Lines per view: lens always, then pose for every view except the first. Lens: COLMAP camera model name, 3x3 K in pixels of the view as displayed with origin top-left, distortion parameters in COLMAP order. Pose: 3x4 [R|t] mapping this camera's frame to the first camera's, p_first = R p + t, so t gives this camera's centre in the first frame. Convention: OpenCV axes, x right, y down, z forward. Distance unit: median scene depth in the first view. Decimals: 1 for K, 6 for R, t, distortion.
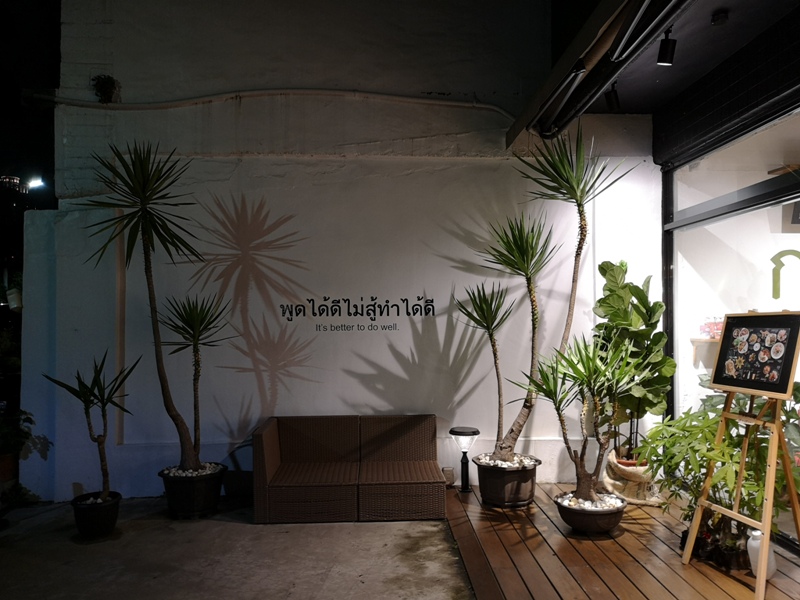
lens RADIAL K [[626.7, 0, 399.5], [0, 626.7, 303.0], [0, 0, 1]] dist [0.046249, -0.009020]
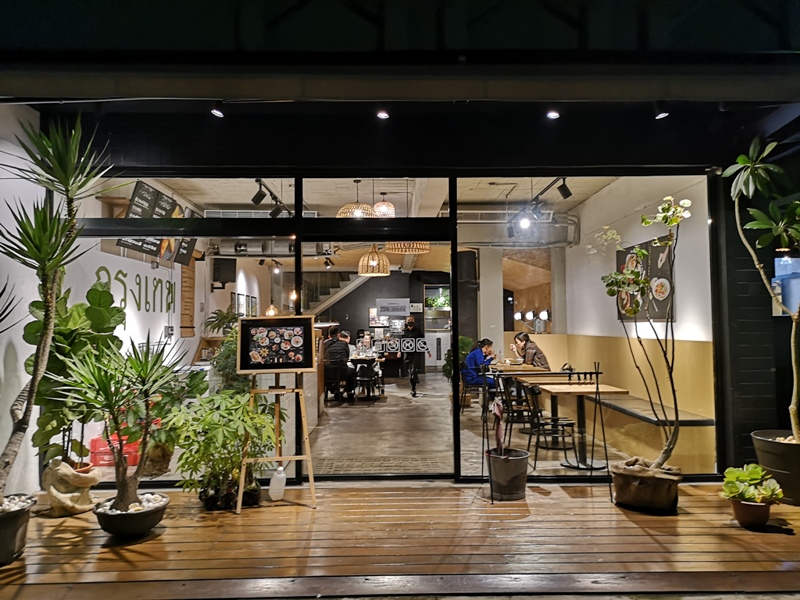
lens RADIAL K [[626.7, 0, 399.9], [0, 626.7, 299.9], [0, 0, 1]] dist [0.046249, -0.009020]
pose [[0.021958, 0.040632, 0.998933, -0.870421], [-0.013563, 0.999094, -0.040340, 0.031290], [-0.999667, -0.012663, 0.022489, 0.688604]]
